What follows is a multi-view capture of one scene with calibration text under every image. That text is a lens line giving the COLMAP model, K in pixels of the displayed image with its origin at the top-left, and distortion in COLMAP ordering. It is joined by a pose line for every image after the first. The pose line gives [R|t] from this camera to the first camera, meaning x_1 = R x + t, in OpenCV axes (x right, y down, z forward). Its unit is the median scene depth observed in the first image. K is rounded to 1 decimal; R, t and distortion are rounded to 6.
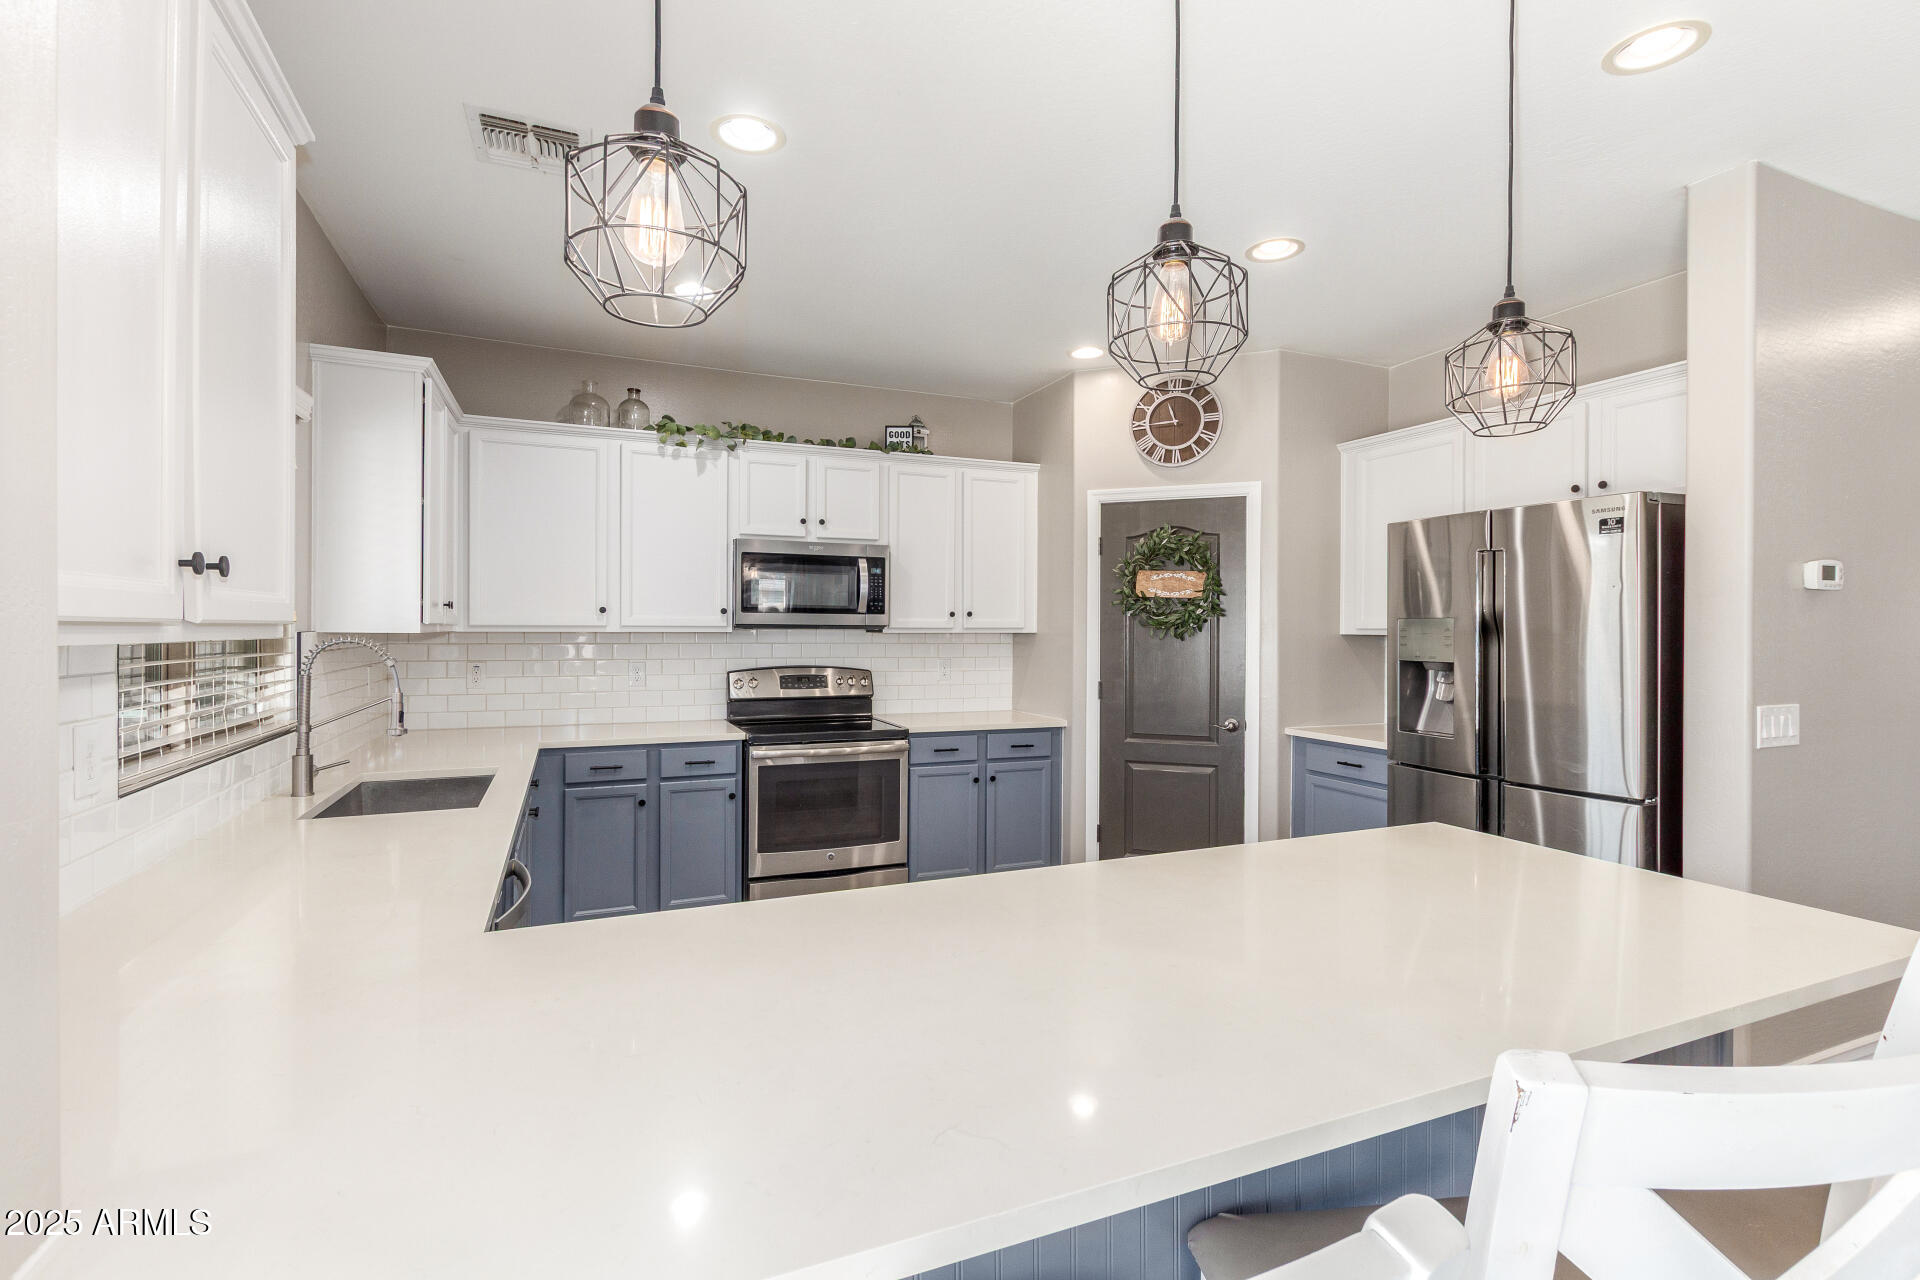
lens RADIAL K [[884.2, 0, 960.8], [0, 884.2, 636.9], [0, 0, 1]] dist [-0.000443, -0.000018]
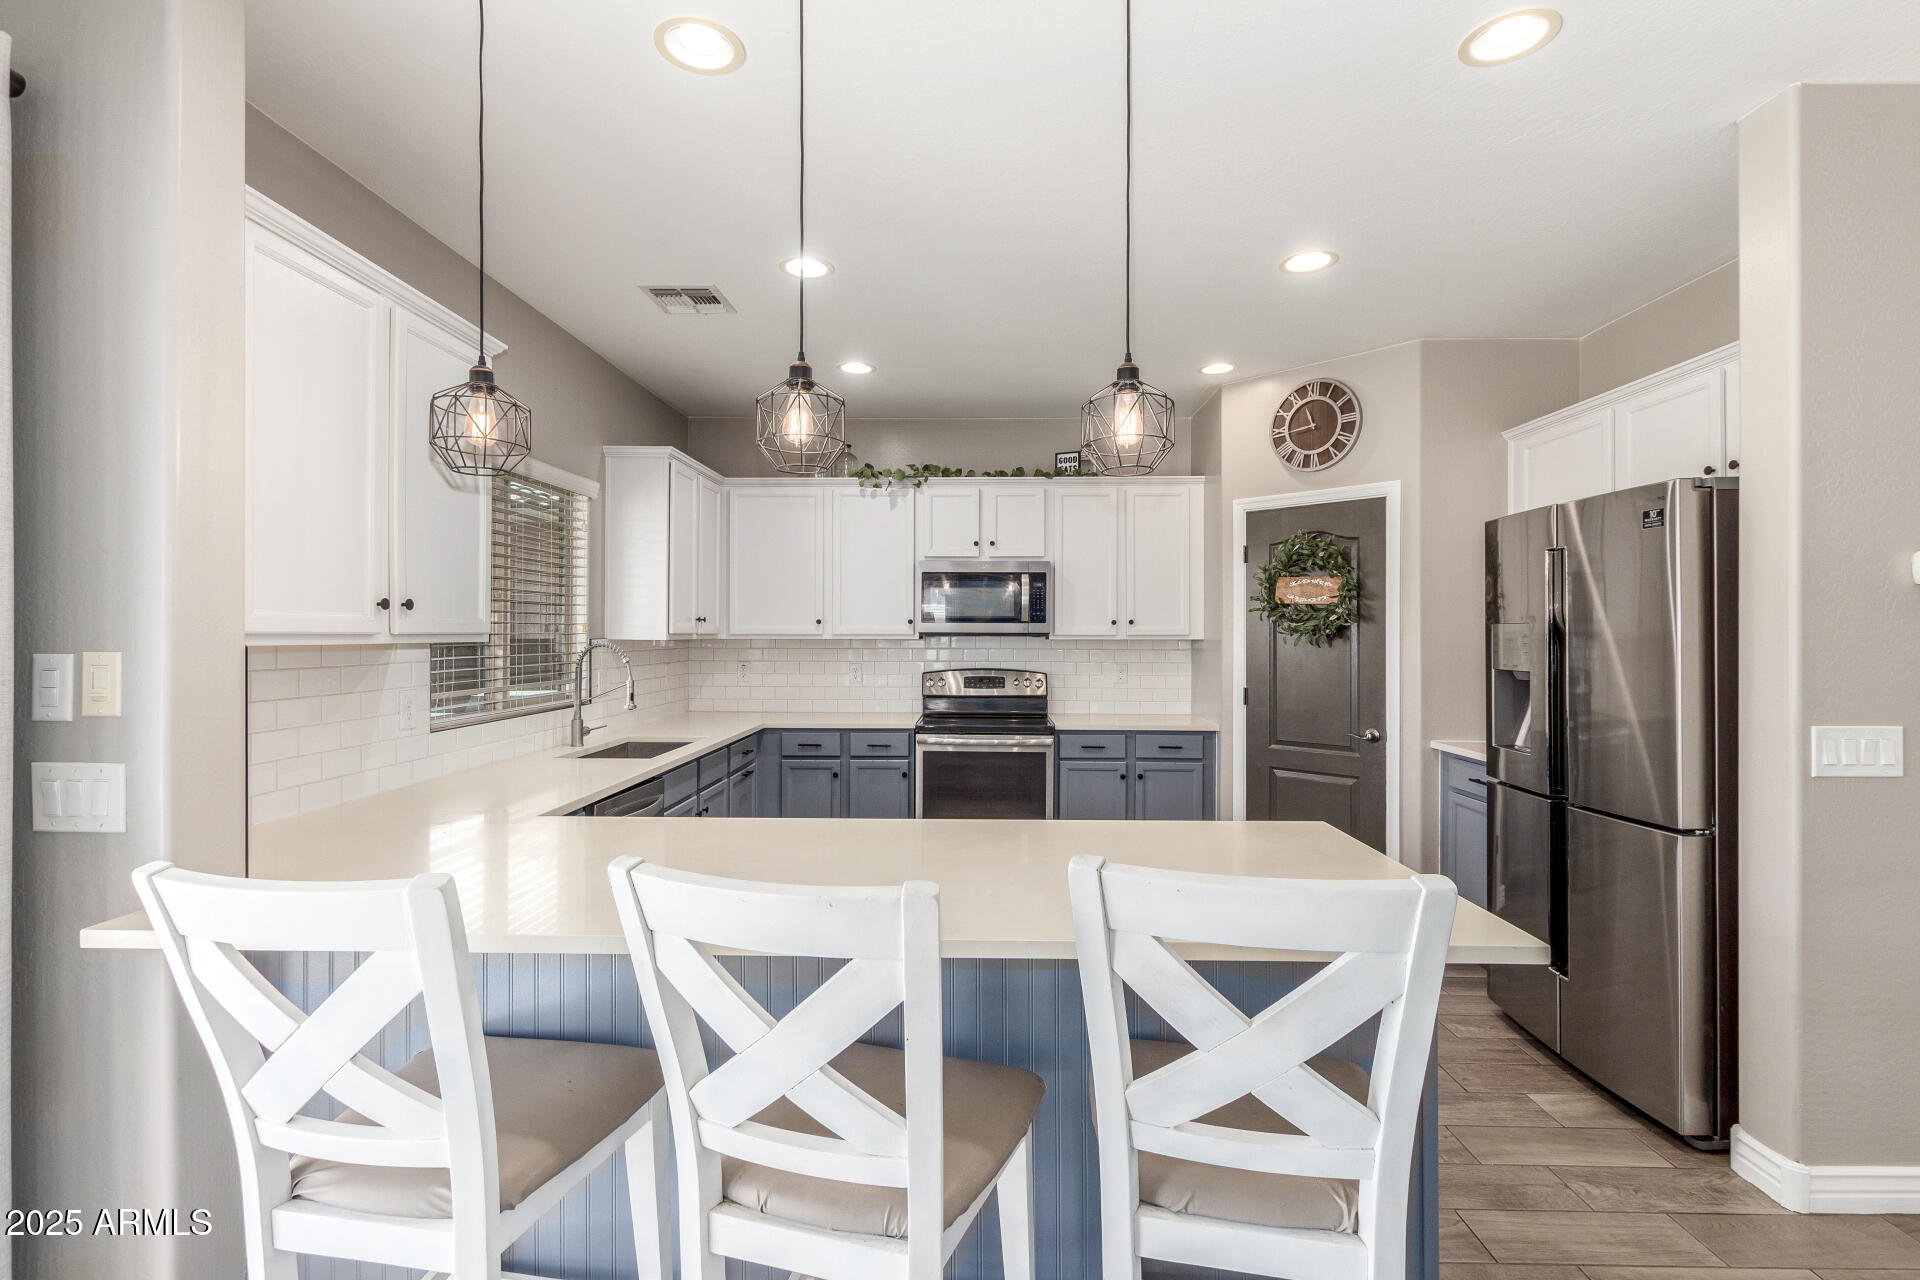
lens RADIAL K [[884.2, 0, 953.9], [0, 884.2, 634.1], [0, 0, 1]] dist [-0.000443, -0.000018]
pose [[0.904190, -0.003220, -0.427119, 0.301190], [-0.001472, 0.999942, -0.010654, 0.000520], [0.427128, 0.010261, 0.904133, -0.062376]]
